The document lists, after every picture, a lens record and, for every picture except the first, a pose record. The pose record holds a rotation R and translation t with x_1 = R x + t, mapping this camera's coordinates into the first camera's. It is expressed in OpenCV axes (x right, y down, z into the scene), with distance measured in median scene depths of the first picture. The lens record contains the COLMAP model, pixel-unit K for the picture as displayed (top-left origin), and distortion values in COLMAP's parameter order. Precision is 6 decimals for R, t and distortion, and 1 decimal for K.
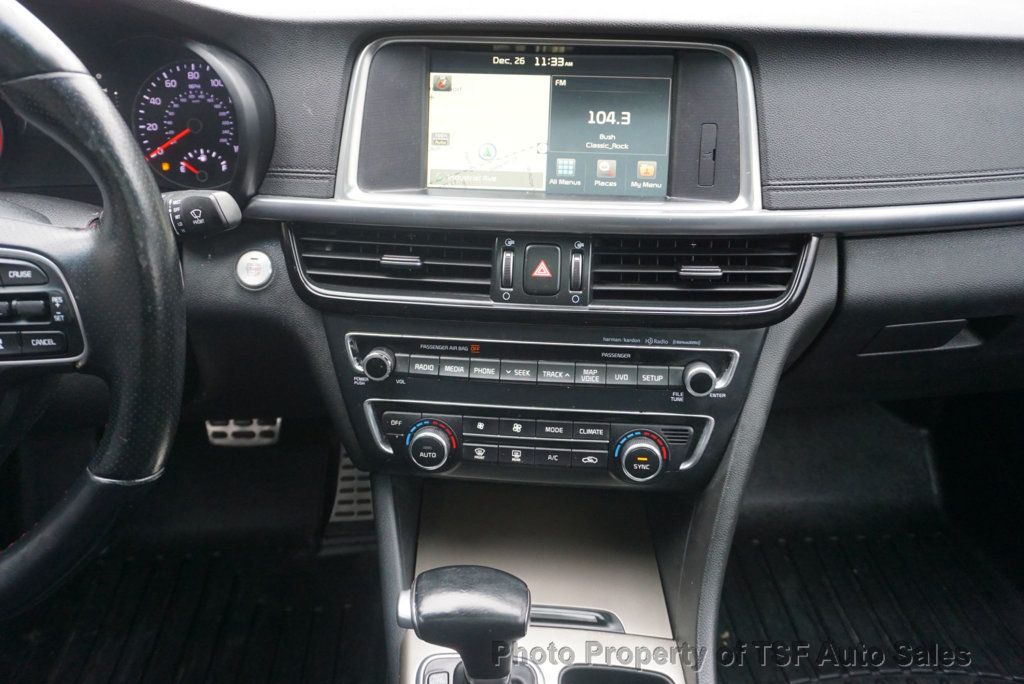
lens RADIAL K [[792.4, 0, 508.2], [0, 792.4, 336.3], [0, 0, 1]] dist [-0.033657, 0.009159]
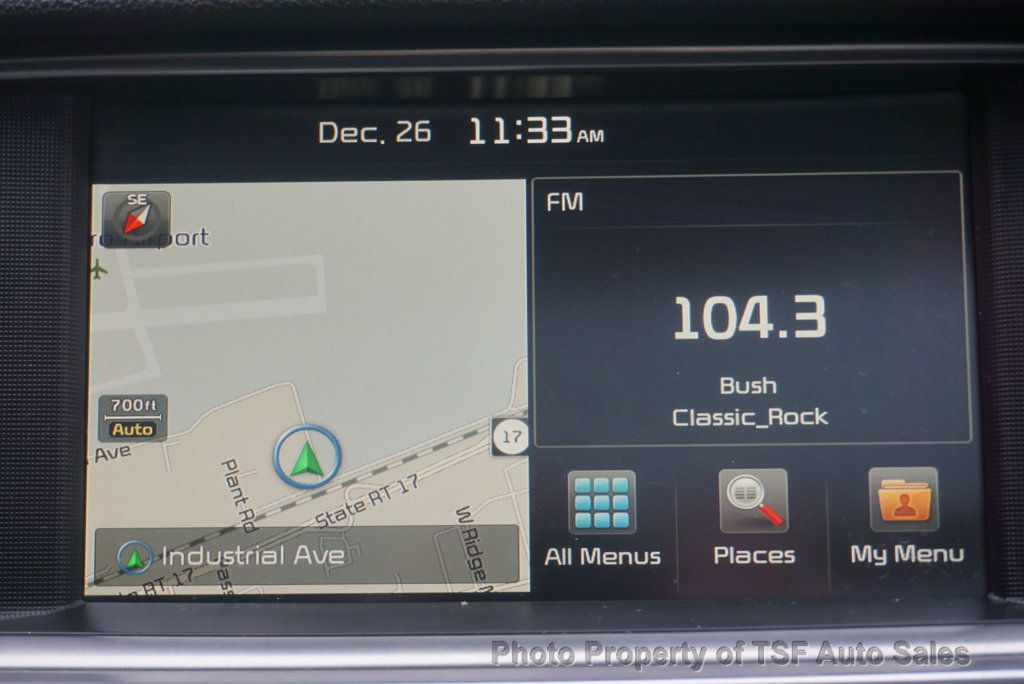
lens RADIAL K [[1904.0, 0, 484.5], [0, 1904.0, 339.0], [0, 0, 1]] dist [0.034681, 0.000000]
pose [[0.997986, -0.040210, 0.049062, 0.003496], [0.050985, 0.968625, -0.243242, -0.112225], [-0.037742, 0.245254, 0.968724, 0.362451]]
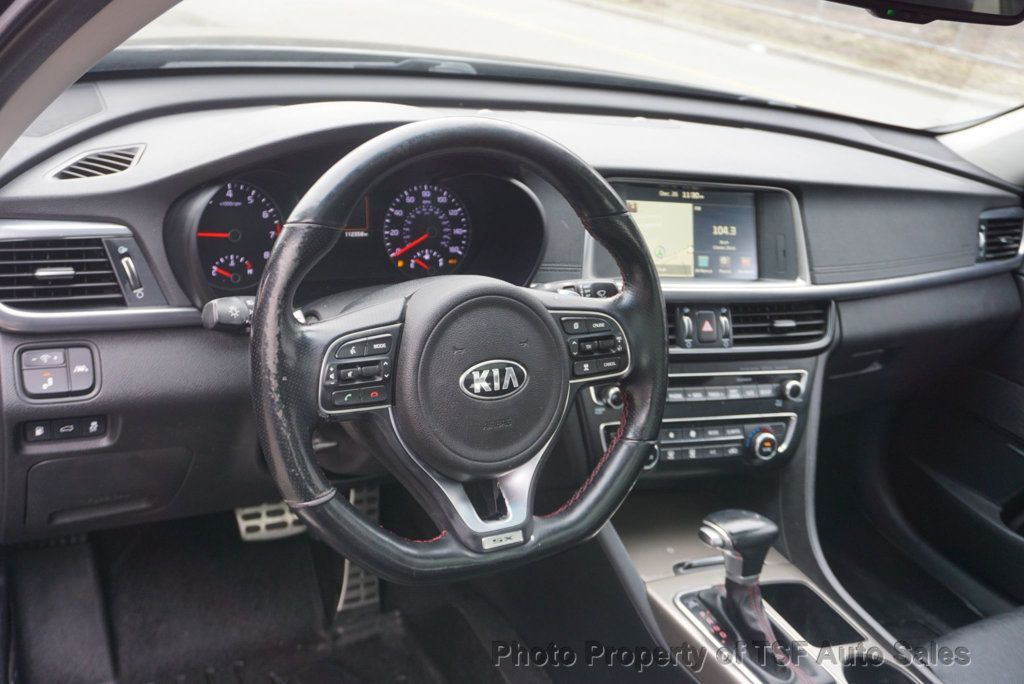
lens RADIAL K [[1057.3, 0, 510.6], [0, 1057.3, 338.2], [0, 0, 1]] dist [-0.043479, 0.000000]
pose [[0.881490, -0.045099, 0.470044, -1.243513], [0.108023, 0.988291, -0.107756, 0.117554], [-0.459680, 0.145762, 0.876041, -0.618989]]
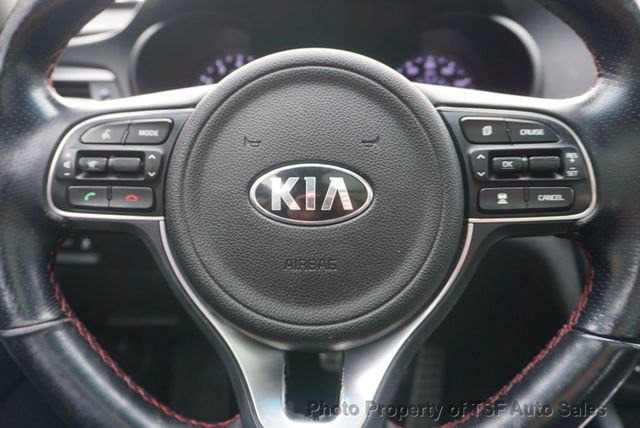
lens RADIAL K [[495.2, 0, 309.5], [0, 495.2, 209.5], [0, 0, 1]] dist [-0.033657, 0.009159]
pose [[0.990559, 0.041928, -0.130515, -0.545924], [-0.069231, 0.974750, -0.212296, 0.119458], [0.118319, 0.219328, 0.968450, 0.233314]]
